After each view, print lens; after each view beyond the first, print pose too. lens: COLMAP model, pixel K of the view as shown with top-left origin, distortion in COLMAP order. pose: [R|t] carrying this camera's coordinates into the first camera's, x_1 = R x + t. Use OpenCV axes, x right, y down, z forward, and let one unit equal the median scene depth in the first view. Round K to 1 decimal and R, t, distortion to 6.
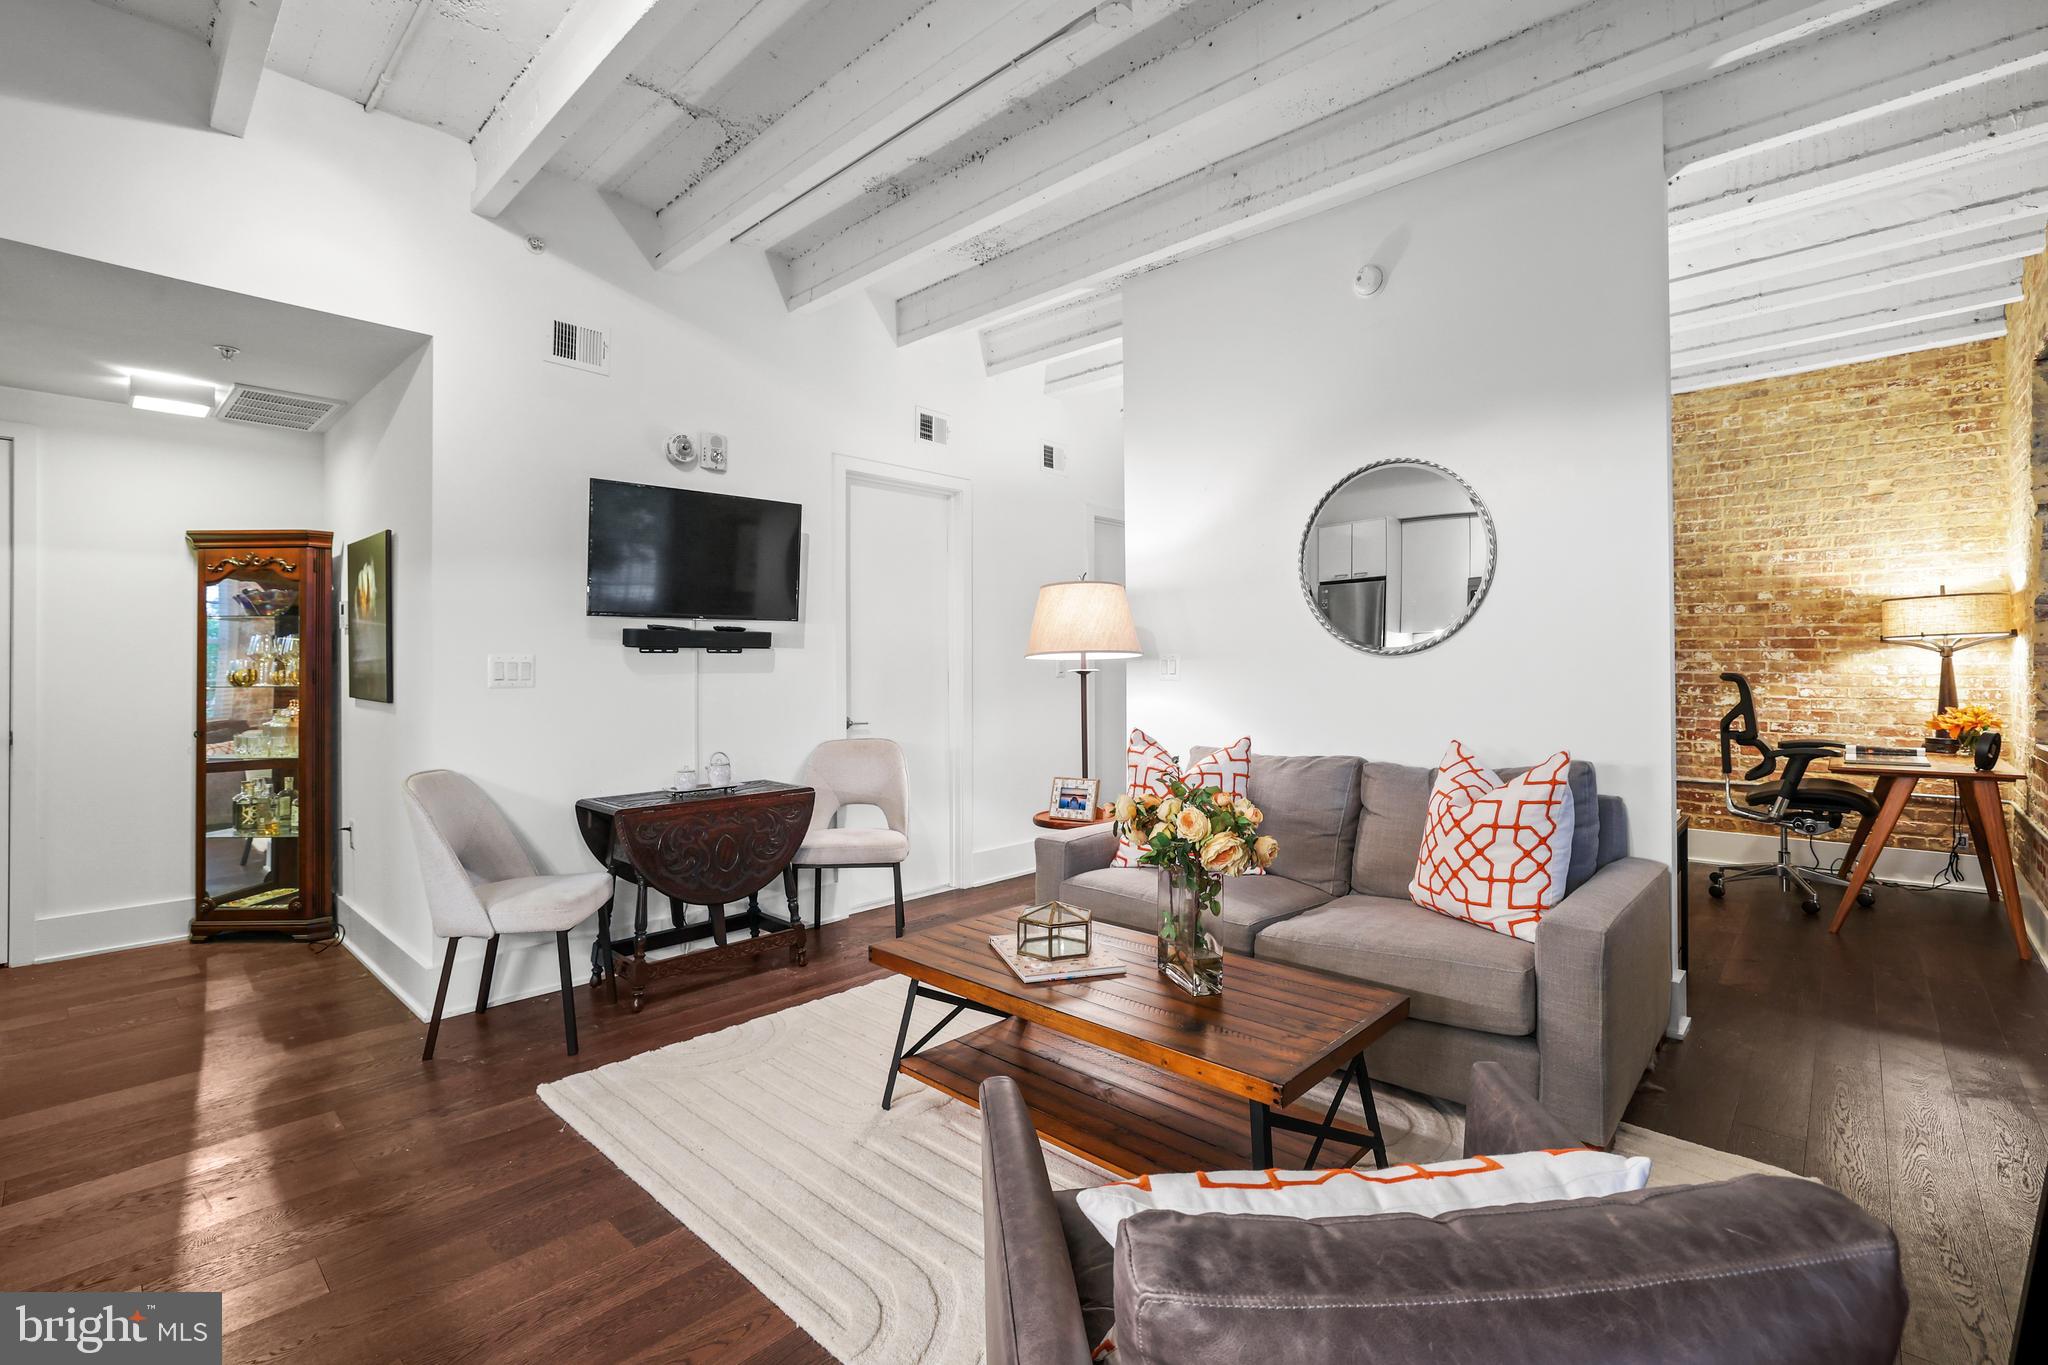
lens RADIAL K [[874.9, 0, 1000.2], [0, 874.9, 661.4], [0, 0, 1]] dist [-0.044336, 0.012015]
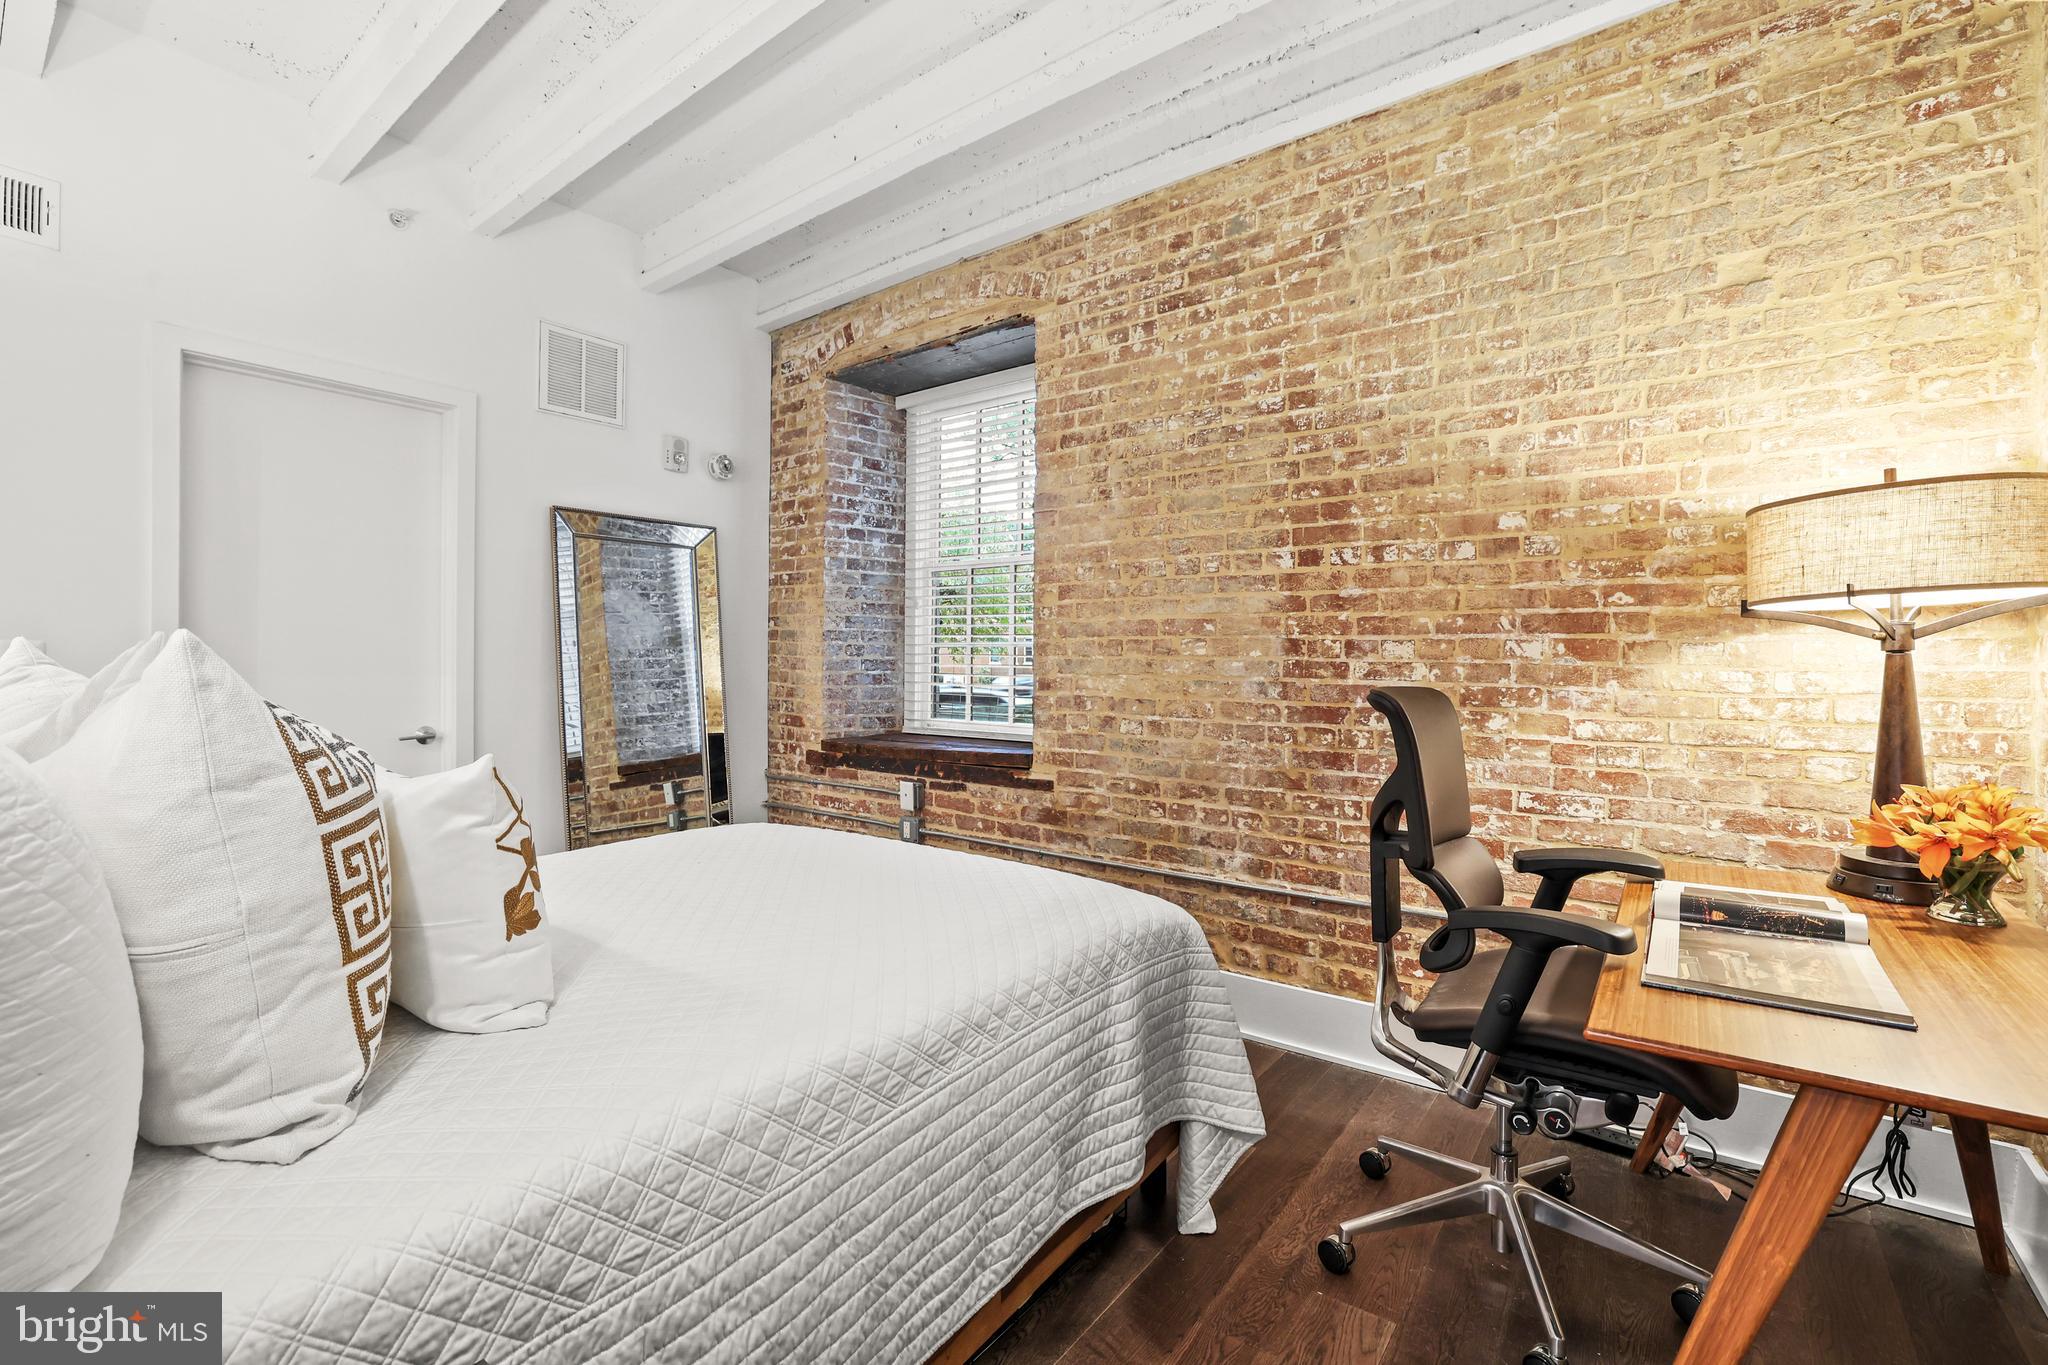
lens RADIAL K [[874.9, 0, 984.1], [0, 874.9, 670.4], [0, 0, 1]] dist [-0.044336, 0.012015]
pose [[0.995856, -0.000484, 0.090940, 0.591741], [-0.001208, 0.999827, 0.018542, -0.003592], [-0.090933, -0.018575, 0.995684, 0.576631]]
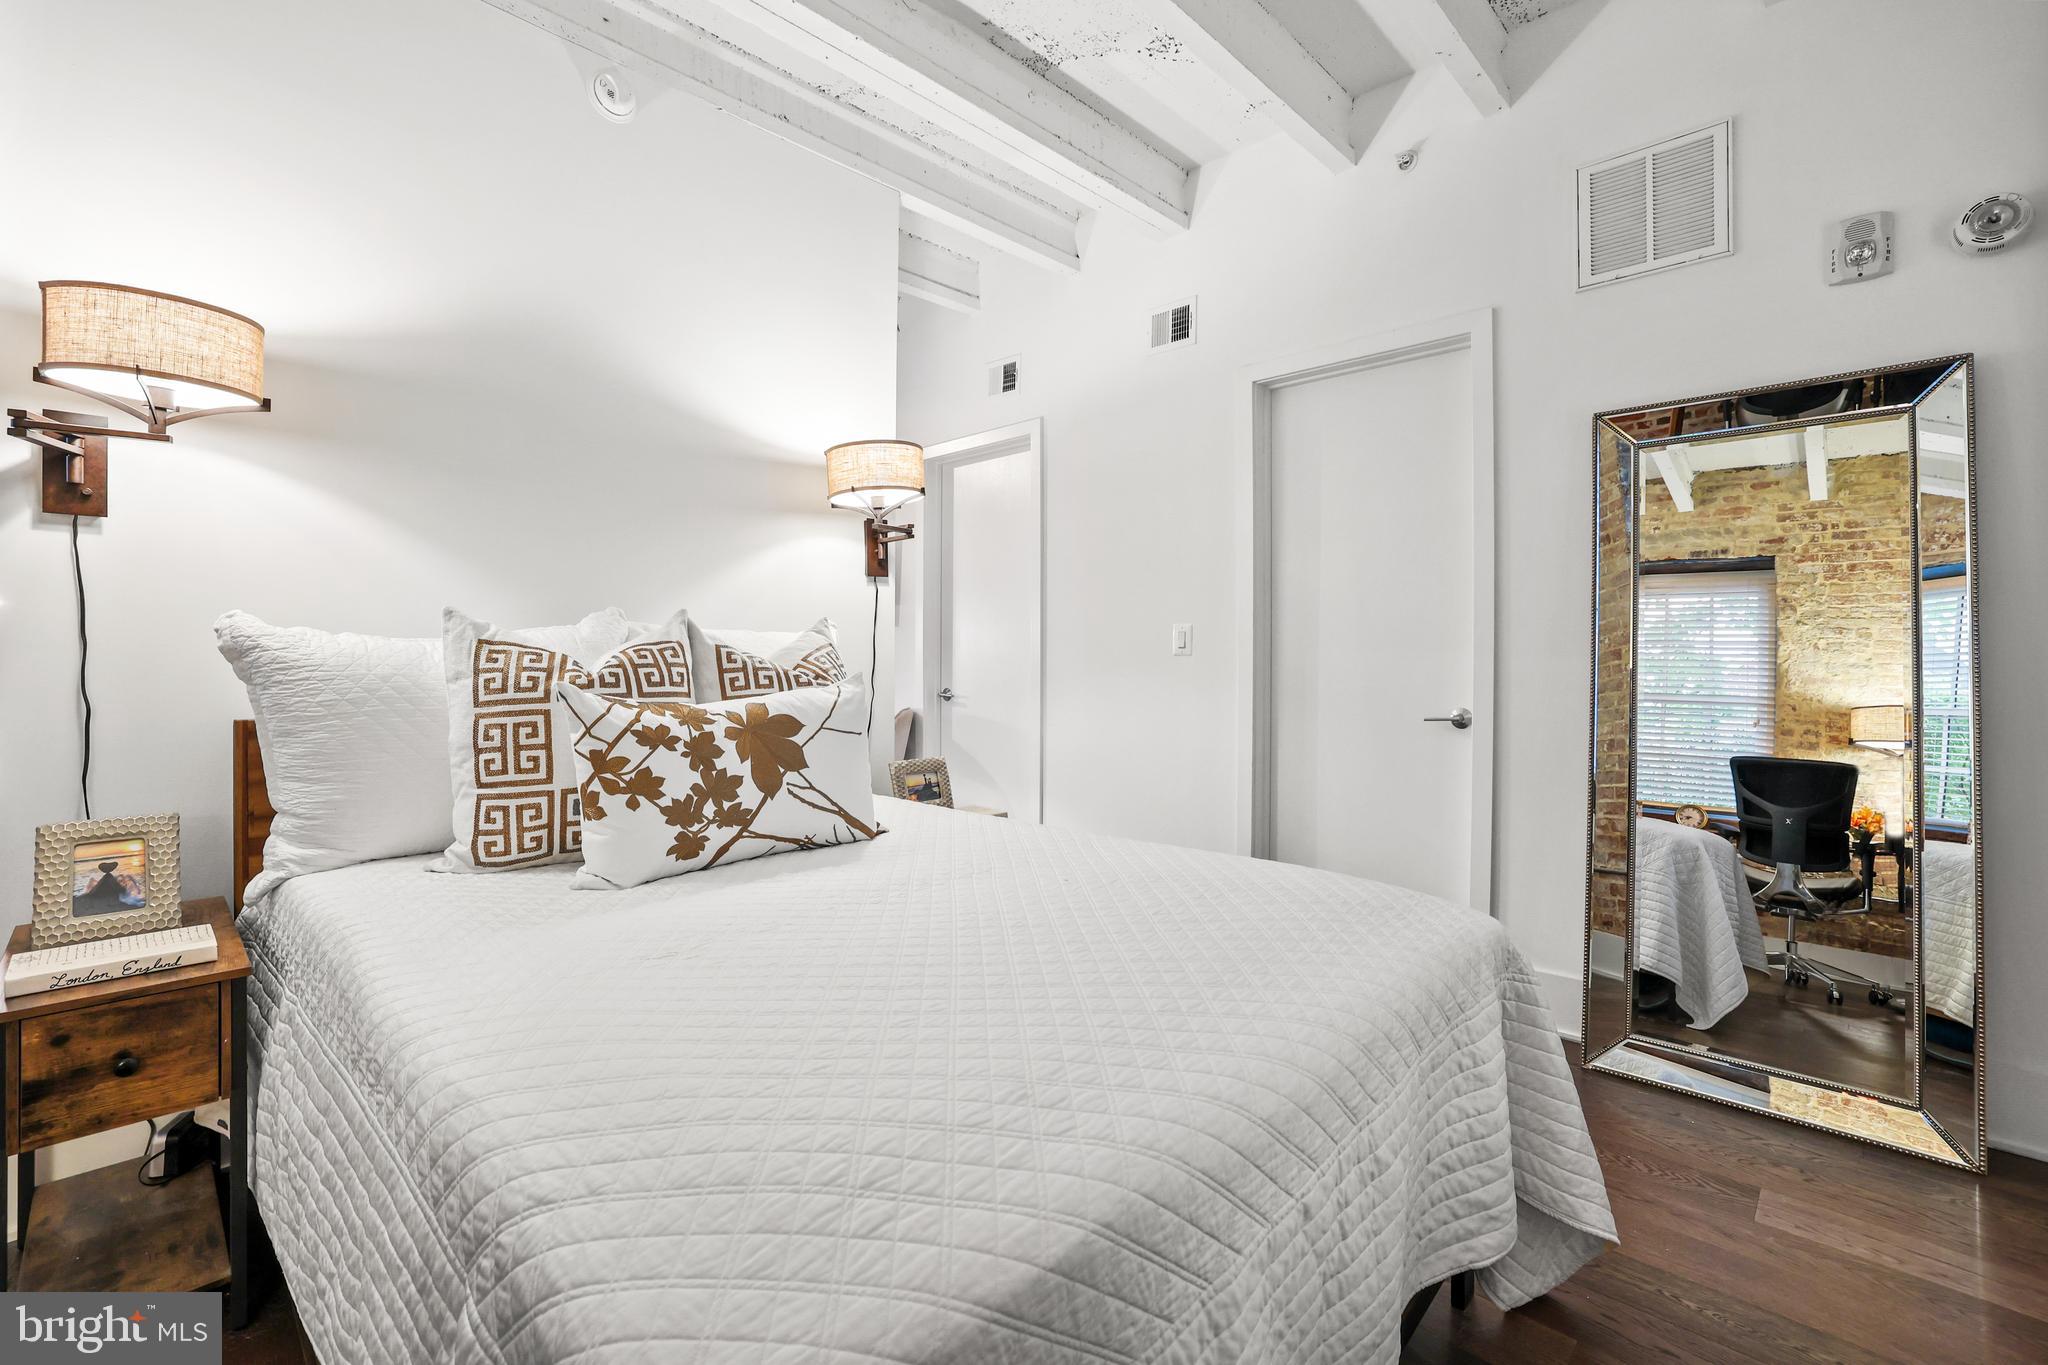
lens RADIAL K [[874.9, 0, 1062.7], [0, 874.9, 647.5], [0, 0, 1]] dist [-0.044336, 0.012015]
pose [[-0.005900, -0.006810, -0.999959, 0.896484], [0.006981, 0.999952, -0.006851, 0.019733], [0.999958, -0.007021, -0.005852, 1.183190]]
